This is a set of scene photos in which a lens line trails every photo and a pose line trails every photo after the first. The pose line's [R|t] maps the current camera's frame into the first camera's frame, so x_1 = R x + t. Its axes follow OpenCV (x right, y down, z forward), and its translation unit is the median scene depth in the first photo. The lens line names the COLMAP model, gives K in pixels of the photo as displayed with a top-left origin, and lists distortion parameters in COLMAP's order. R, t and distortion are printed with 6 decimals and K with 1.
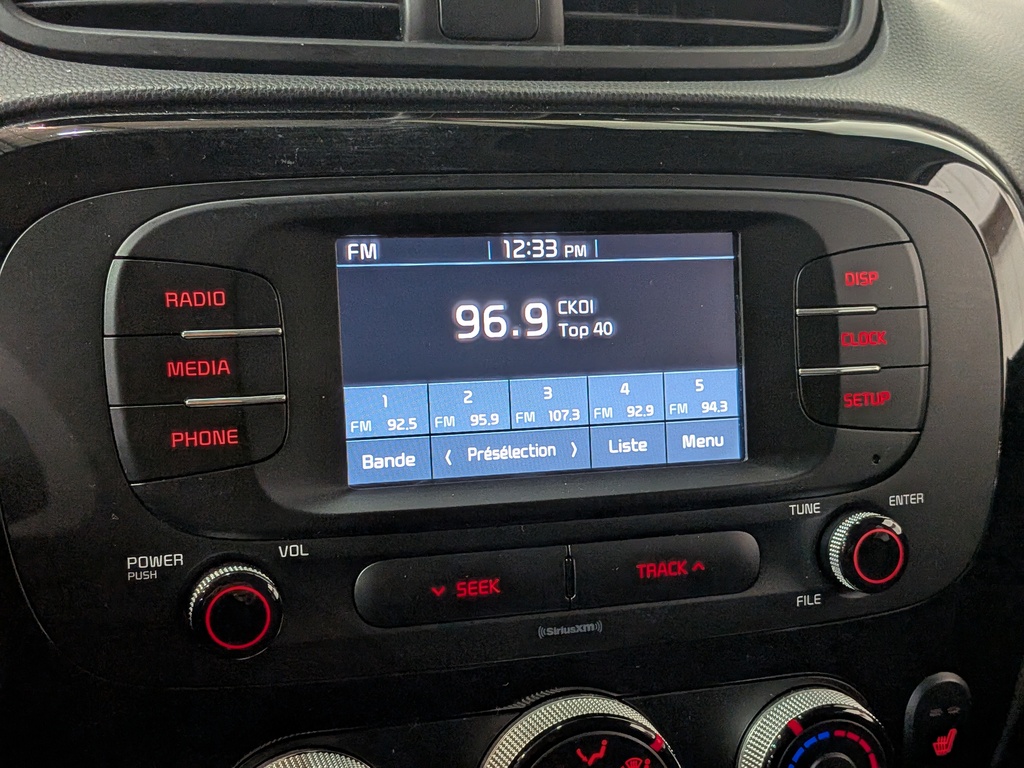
lens RADIAL K [[1498.7, 0, 530.4], [0, 1498.7, 432.7], [0, 0, 1]] dist [0.076653, 0.000000]
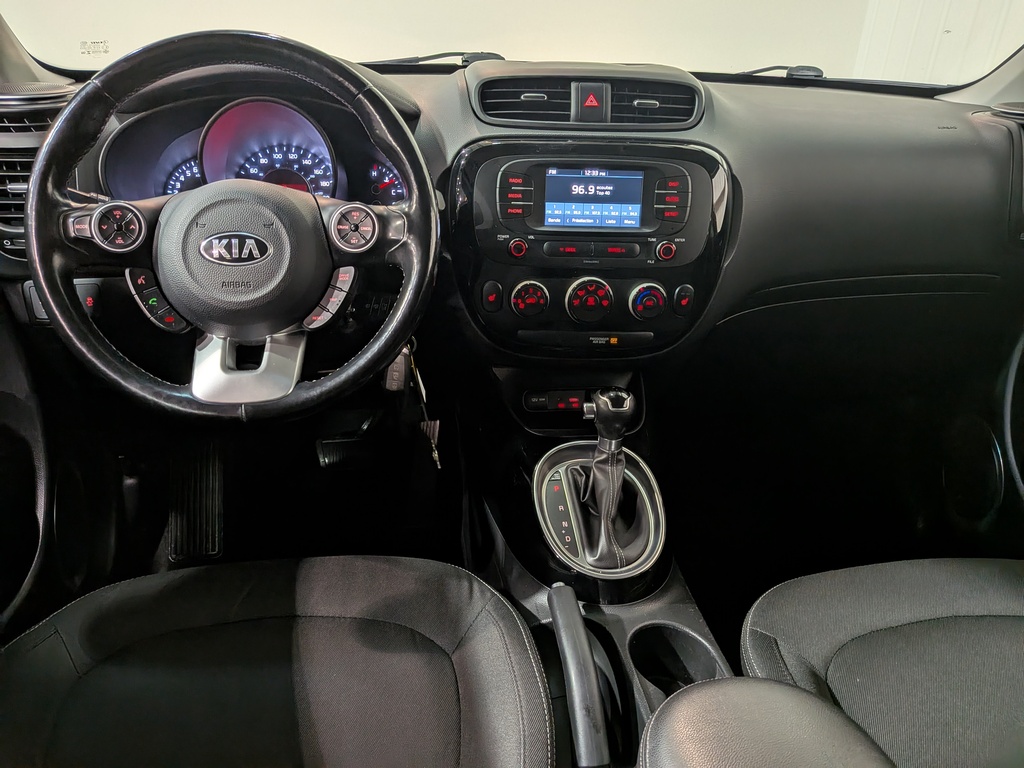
lens RADIAL K [[747.1, 0, 507.9], [0, 747.1, 393.3], [0, 0, 1]] dist [0.061668, -0.119639]
pose [[0.958738, 0.121128, -0.257195, 0.409823], [-0.079856, 0.983009, 0.165279, 0.167306], [0.272845, -0.137920, 0.952121, -1.249473]]
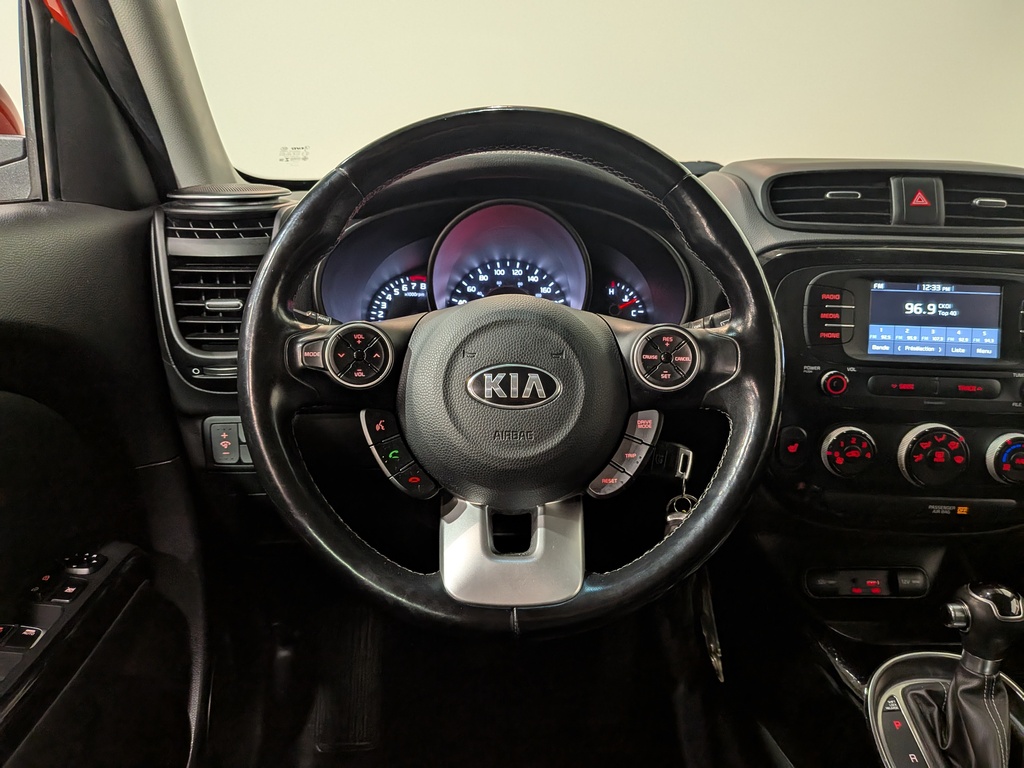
lens RADIAL K [[747.1, 0, 509.2], [0, 747.1, 387.6], [0, 0, 1]] dist [0.061668, -0.119639]
pose [[0.920372, 0.087436, -0.381144, -0.206120], [-0.091846, 0.995751, 0.006644, 0.171651], [0.380106, 0.028892, 0.924492, -0.885418]]
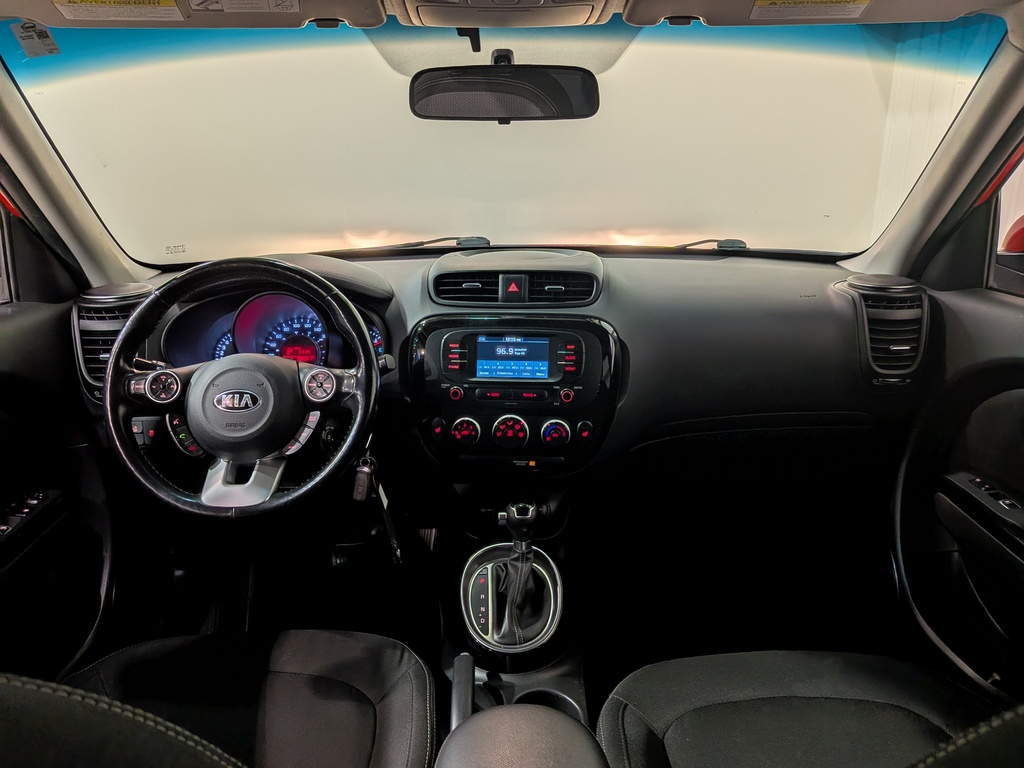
lens RADIAL K [[747.1, 0, 514.5], [0, 747.1, 380.2], [0, 0, 1]] dist [0.061668, -0.119639]
pose [[0.921136, 0.071759, -0.382570, 1.158676], [-0.076003, 0.997099, 0.004031, 0.025286], [0.381749, 0.025363, 0.923918, -1.722098]]
